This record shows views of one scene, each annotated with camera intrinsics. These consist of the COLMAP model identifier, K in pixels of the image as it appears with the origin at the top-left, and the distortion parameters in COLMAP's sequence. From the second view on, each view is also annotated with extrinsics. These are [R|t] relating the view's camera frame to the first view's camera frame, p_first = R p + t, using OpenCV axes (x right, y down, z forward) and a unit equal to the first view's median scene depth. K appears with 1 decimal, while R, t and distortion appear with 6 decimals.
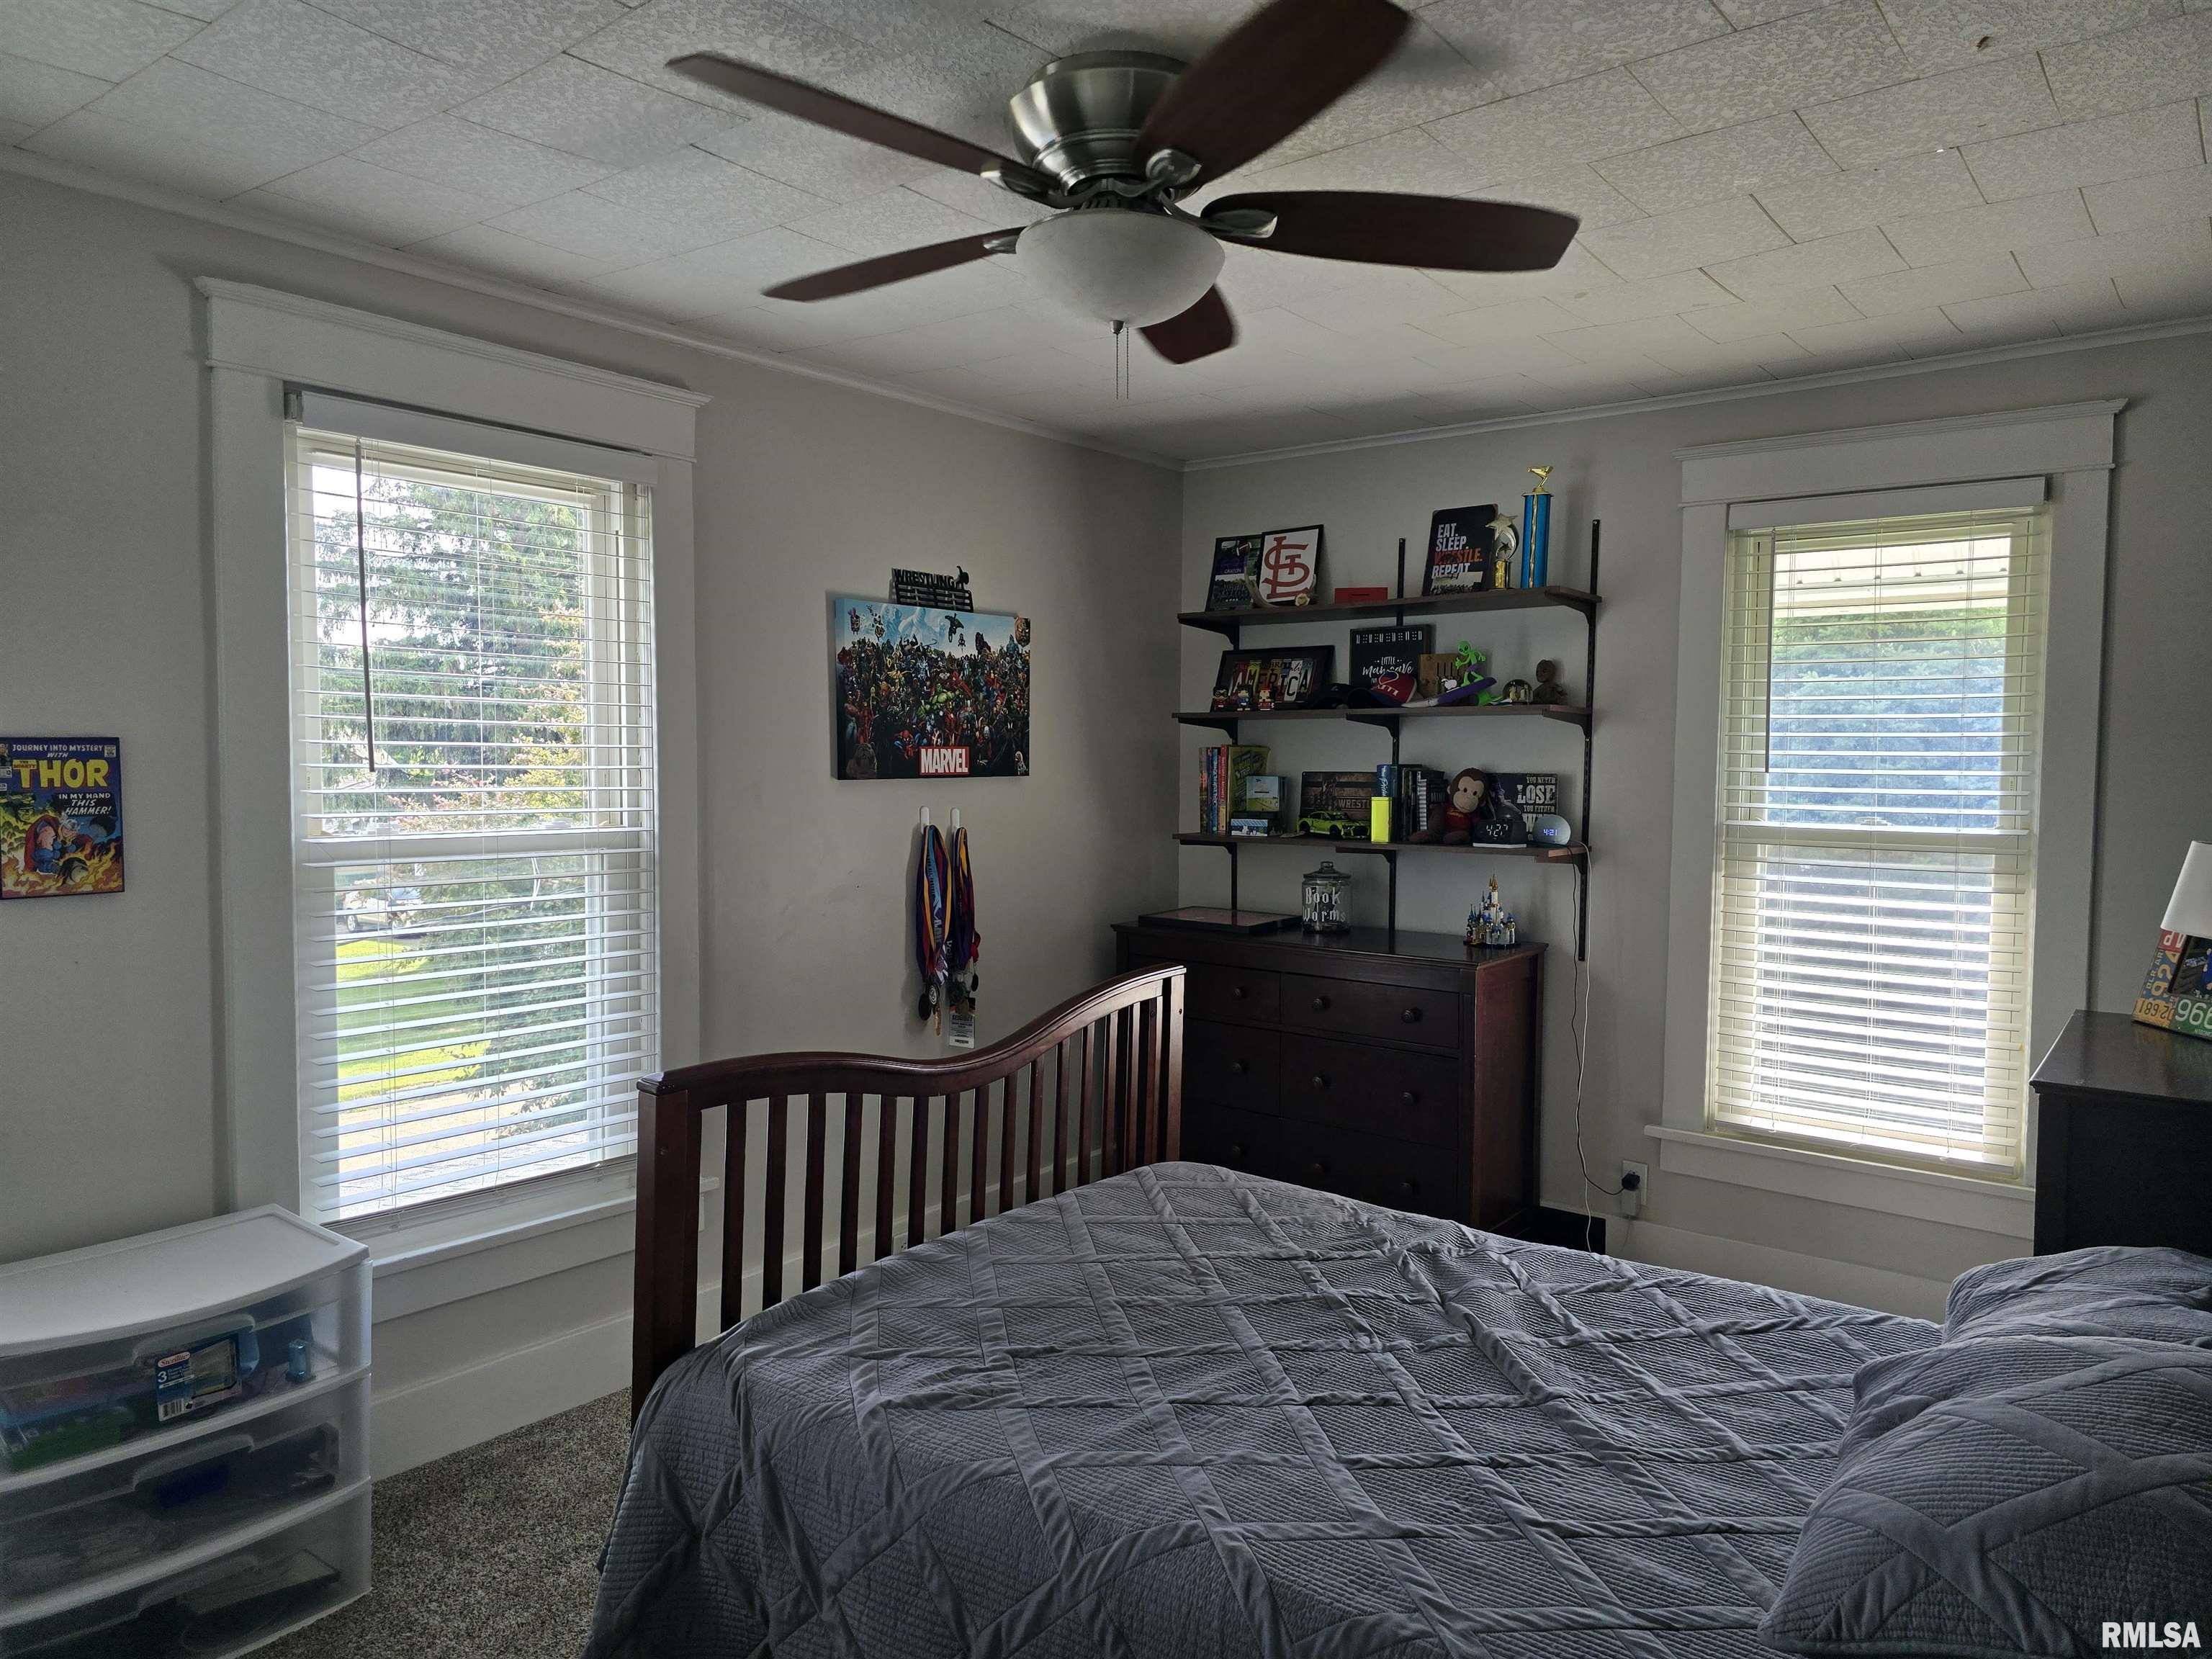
lens RADIAL K [[1477.4, 0, 1125.9], [0, 1477.4, 836.6], [0, 0, 1]] dist [0.074008, -0.076626]
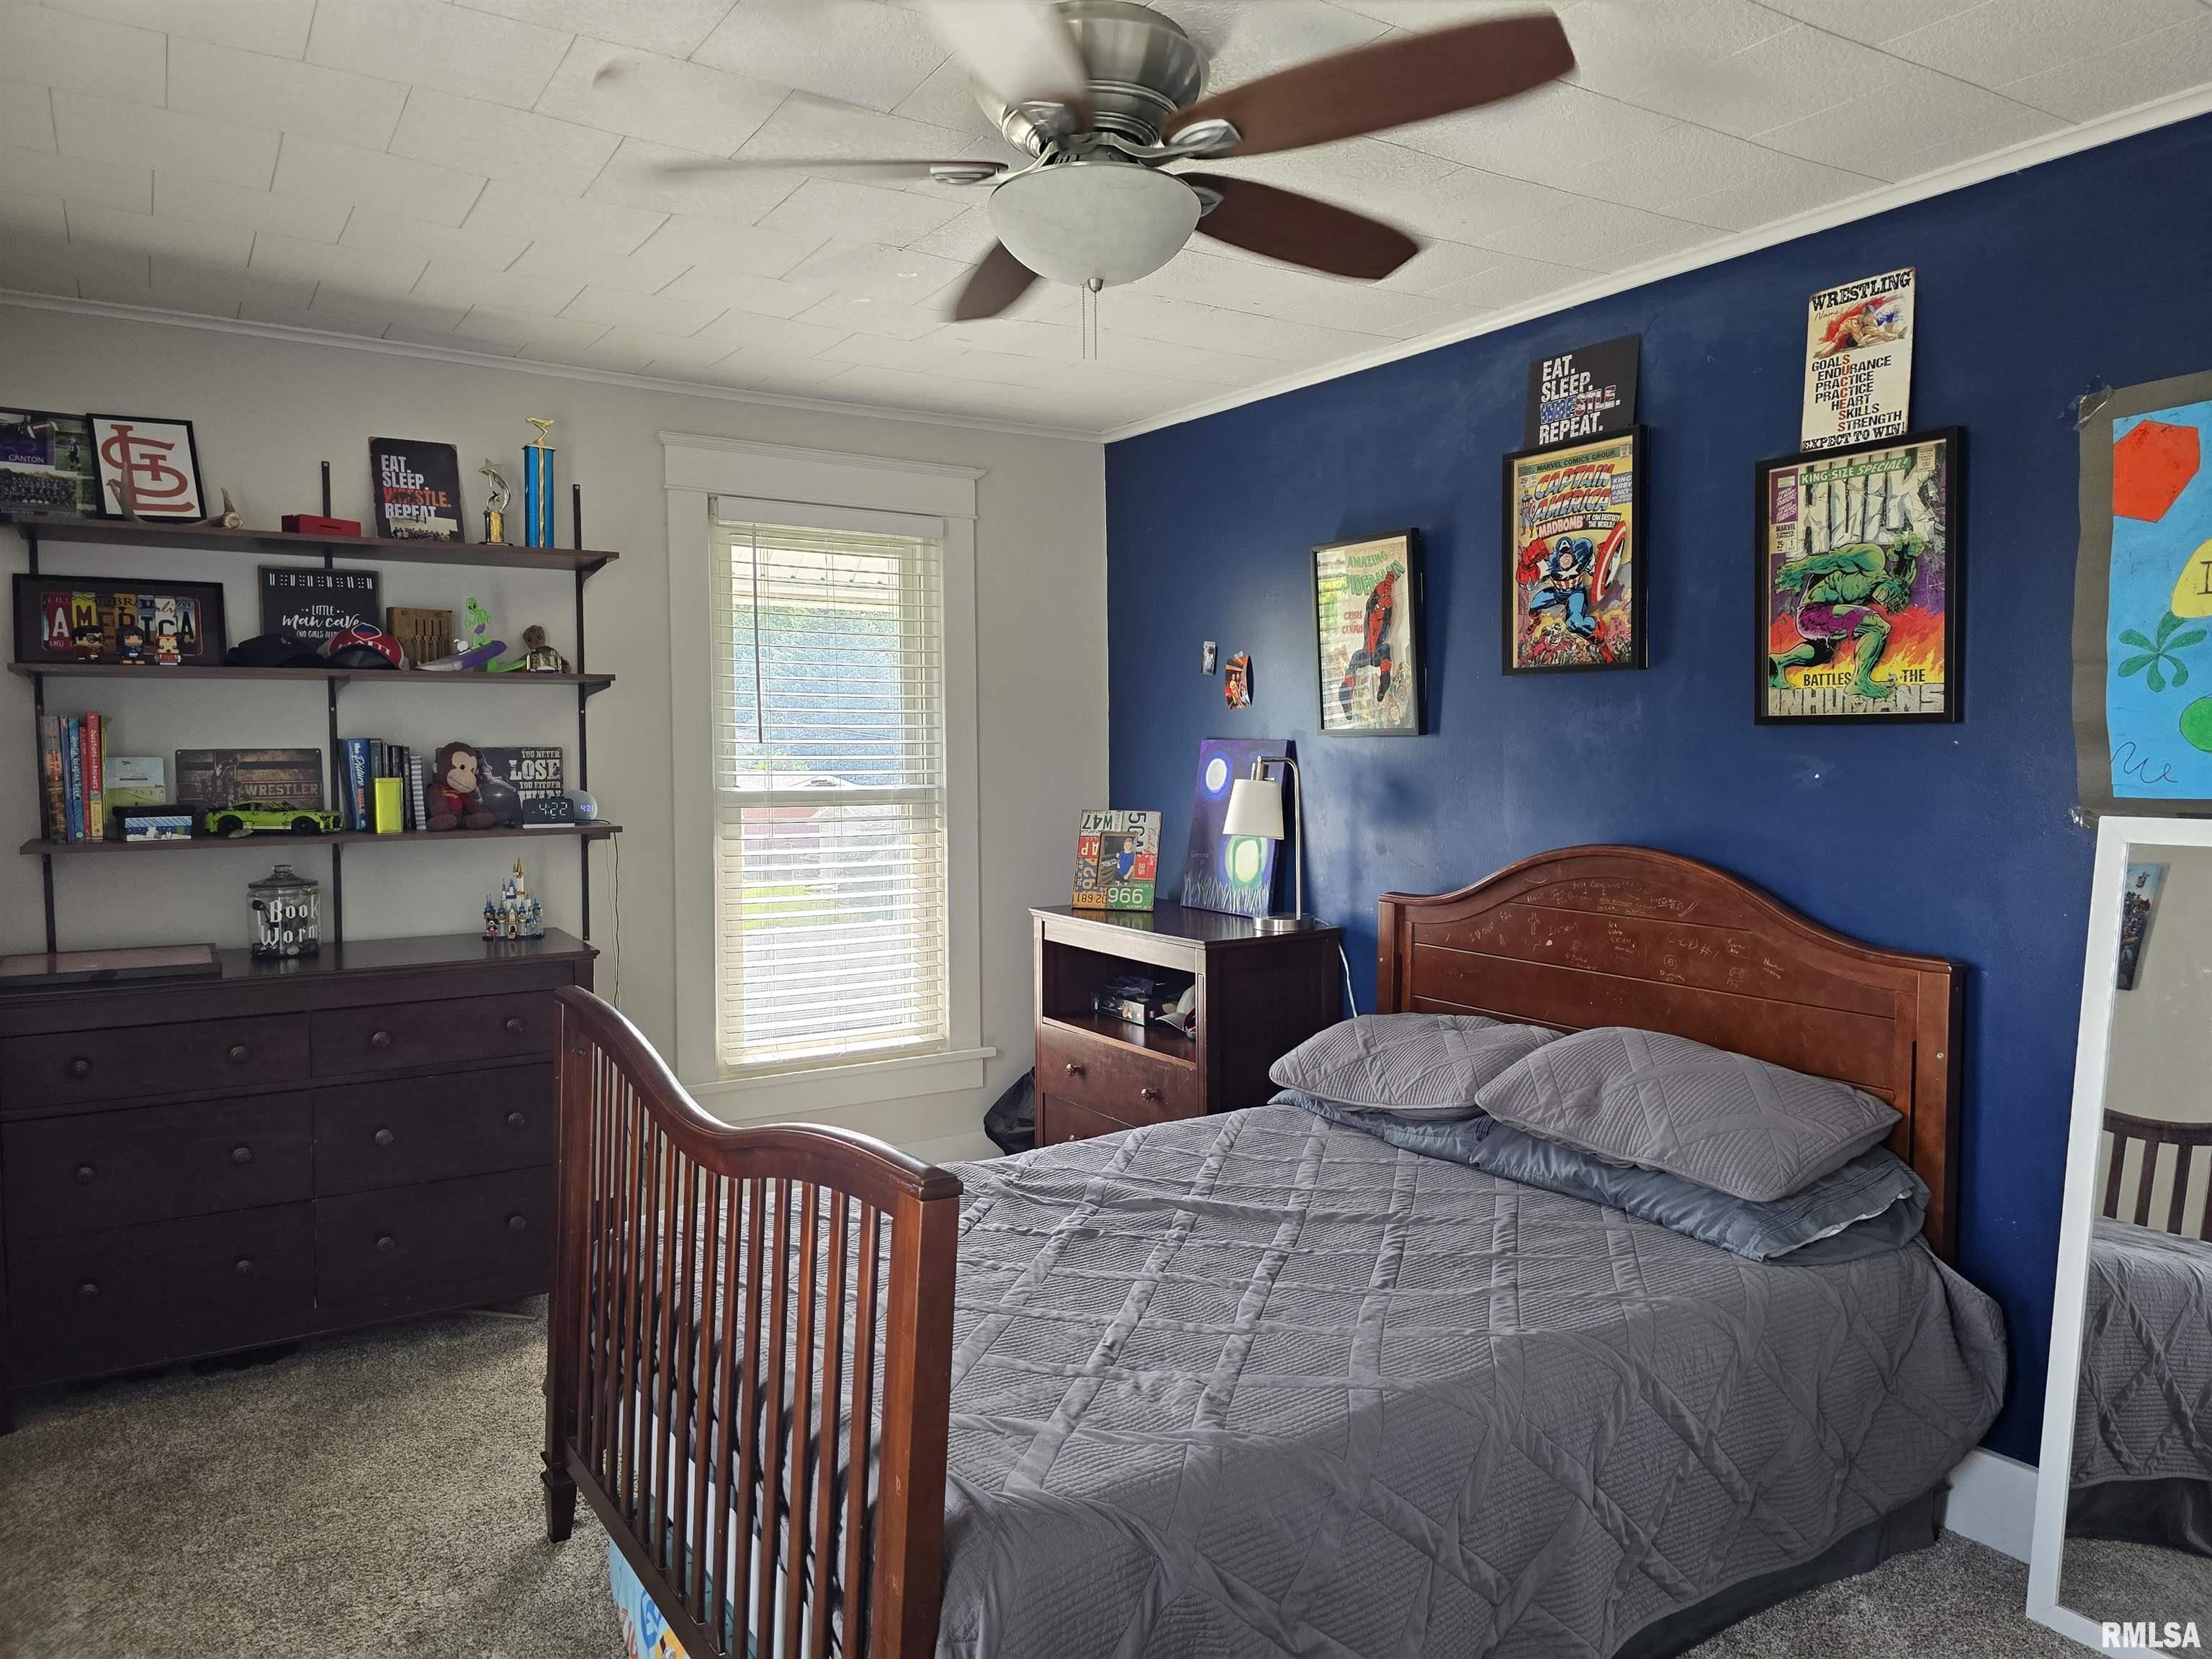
lens RADIAL K [[1477.4, 0, 1115.8], [0, 1477.4, 815.3], [0, 0, 1]] dist [0.074008, -0.076626]
pose [[0.340413, -0.057557, 0.938513, -0.471123], [0.055986, 0.997595, 0.040873, -0.017451], [-0.938608, 0.038629, 0.342817, 0.334203]]
